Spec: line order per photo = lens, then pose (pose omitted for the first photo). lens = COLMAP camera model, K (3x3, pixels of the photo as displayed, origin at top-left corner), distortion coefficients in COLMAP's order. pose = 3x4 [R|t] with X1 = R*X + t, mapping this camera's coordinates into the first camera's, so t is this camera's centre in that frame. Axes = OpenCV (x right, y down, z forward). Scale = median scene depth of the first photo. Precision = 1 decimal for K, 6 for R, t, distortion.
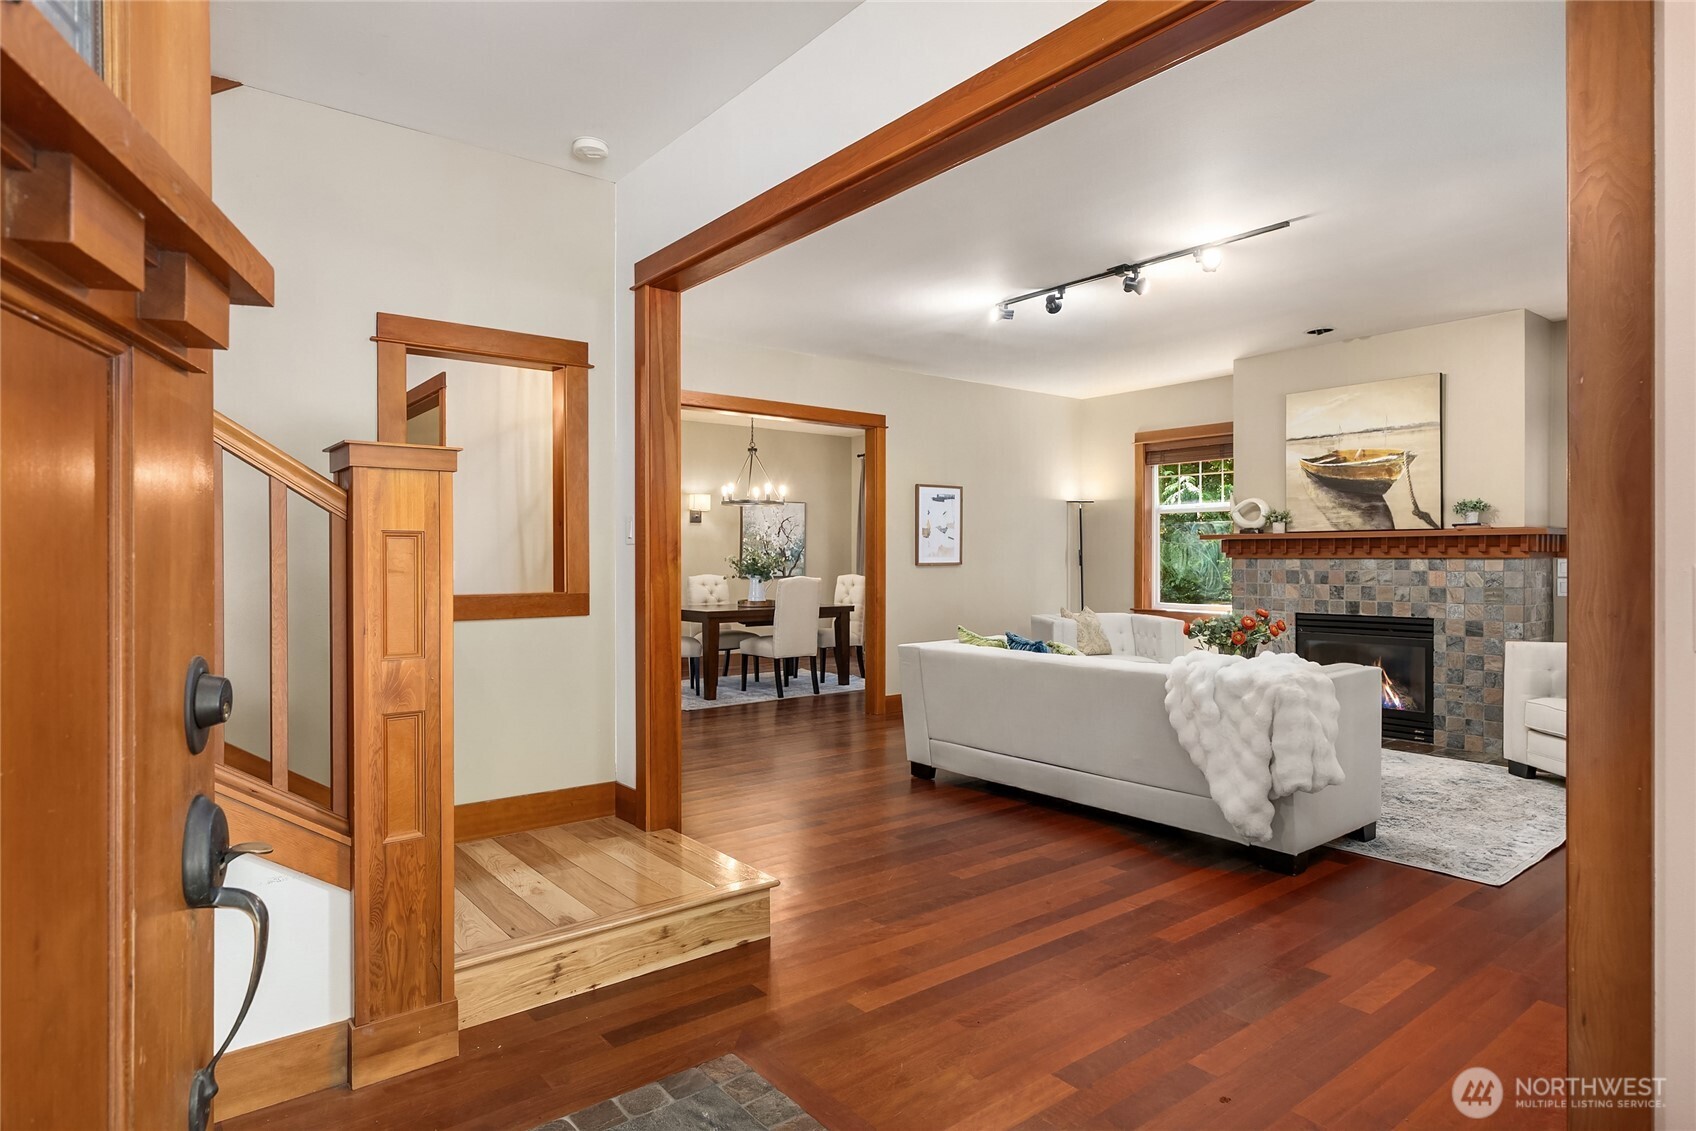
lens RADIAL K [[986.4, 0, 837.8], [0, 986.4, 567.3], [0, 0, 1]] dist [0.000339, 0.003938]
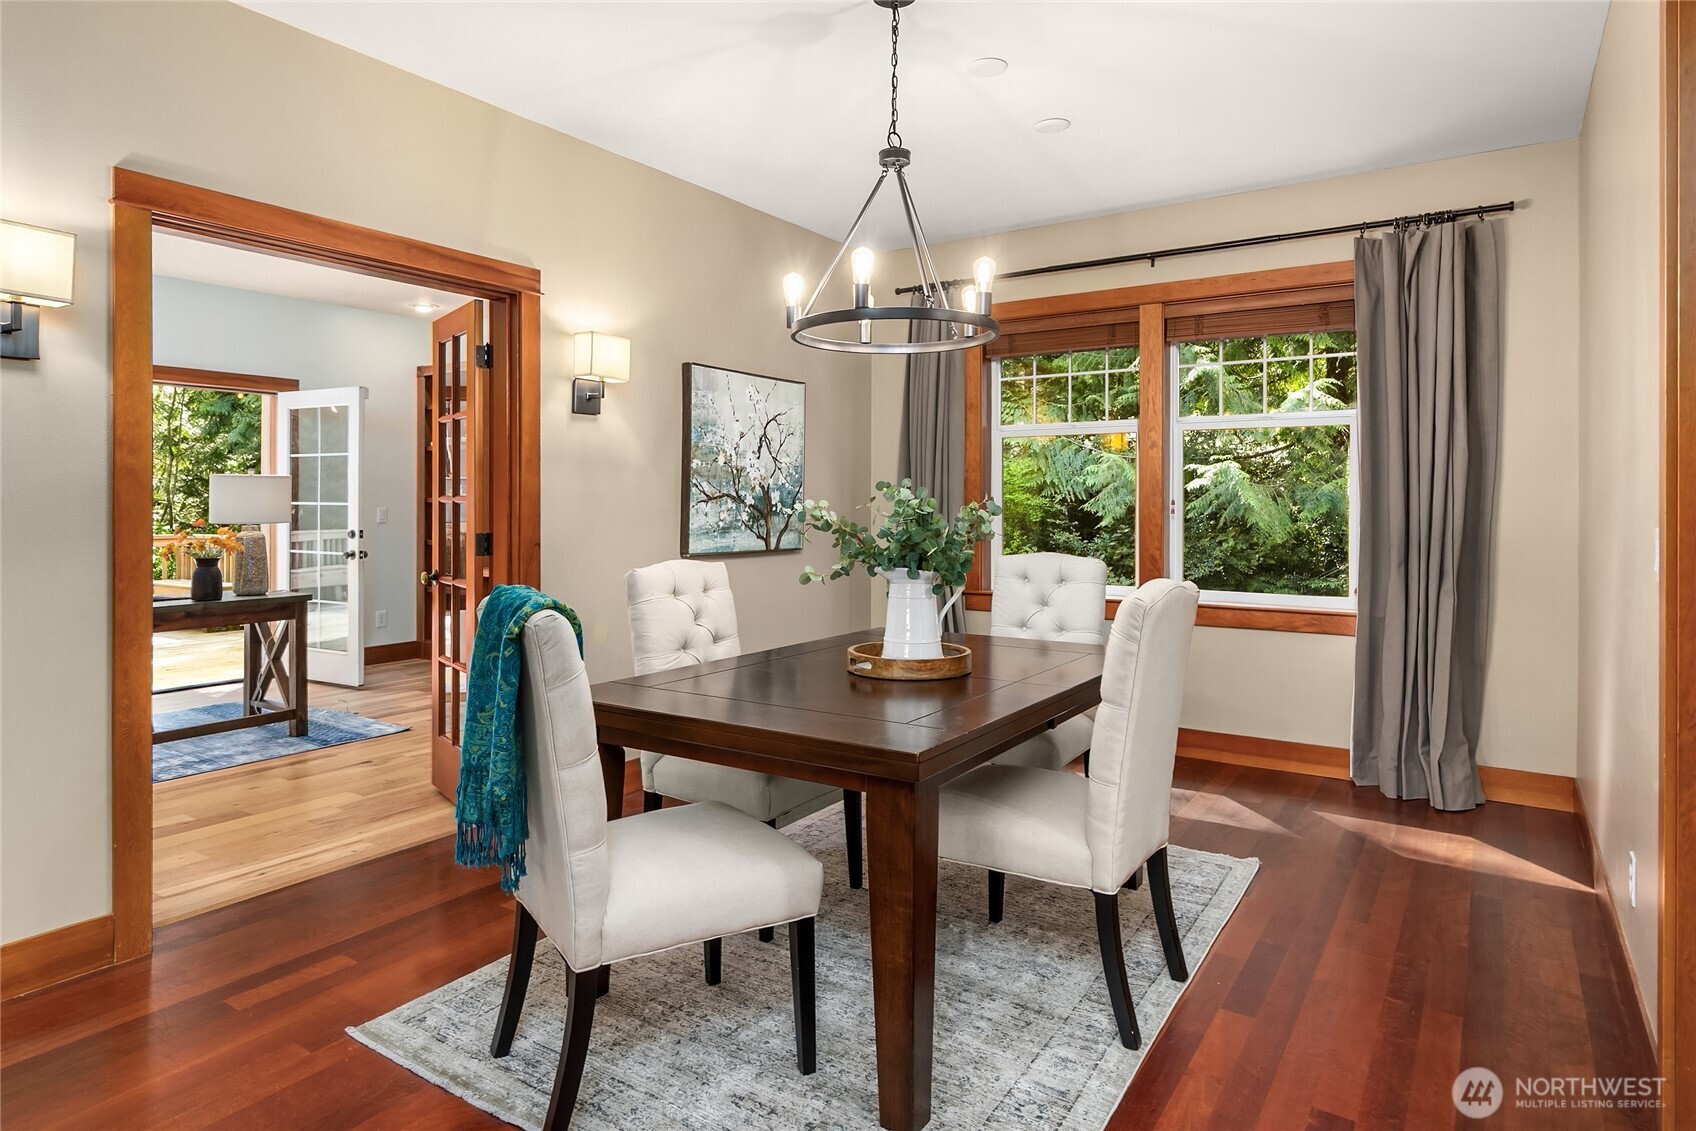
lens RADIAL K [[986.4, 0, 846.6], [0, 986.4, 516.1], [0, 0, 1]] dist [0.000339, 0.003938]
pose [[0.946944, -0.001857, 0.321393, -0.266689], [0.000477, 0.999990, 0.004374, -0.012790], [-0.321398, -0.003989, 0.946936, 0.964622]]
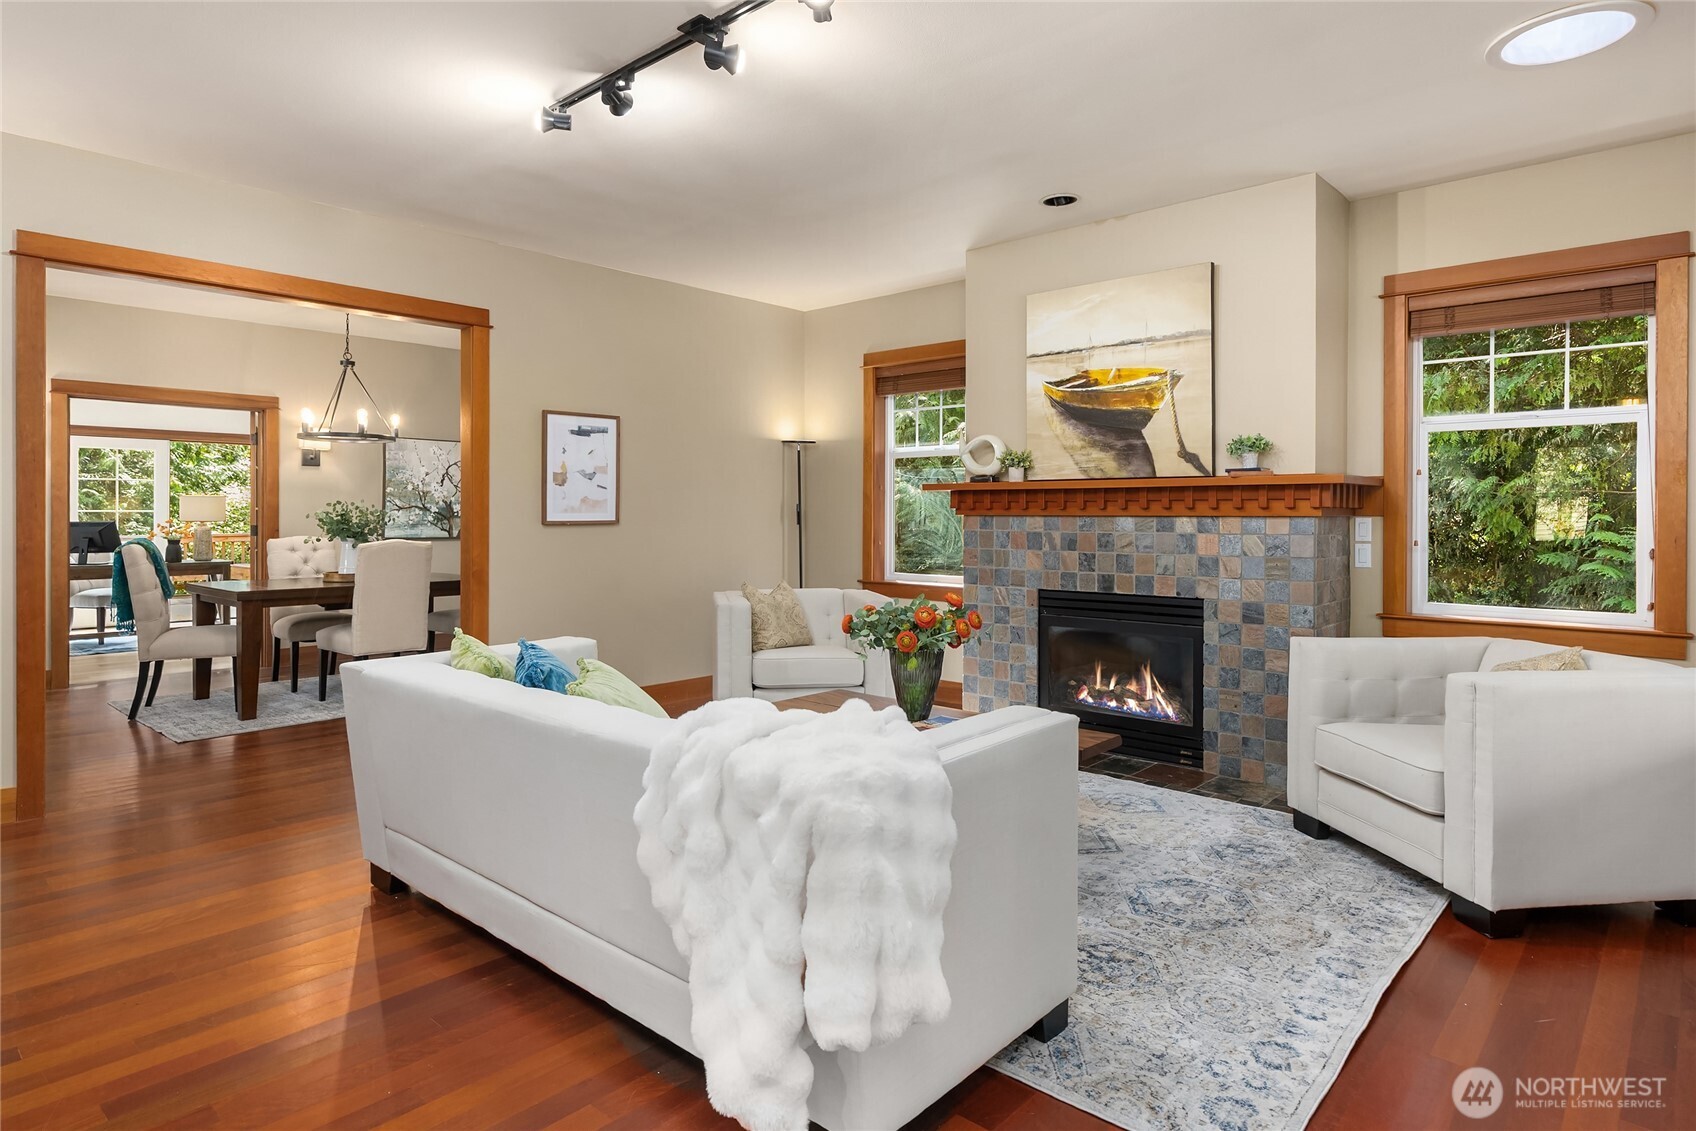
lens RADIAL K [[986.4, 0, 860.6], [0, 986.4, 523.8], [0, 0, 1]] dist [0.000339, 0.003938]
pose [[0.985017, 0.000800, 0.172456, 0.213650], [-0.000878, 1.000000, 0.000376, -0.003457], [-0.172455, -0.000521, 0.985017, 0.304255]]
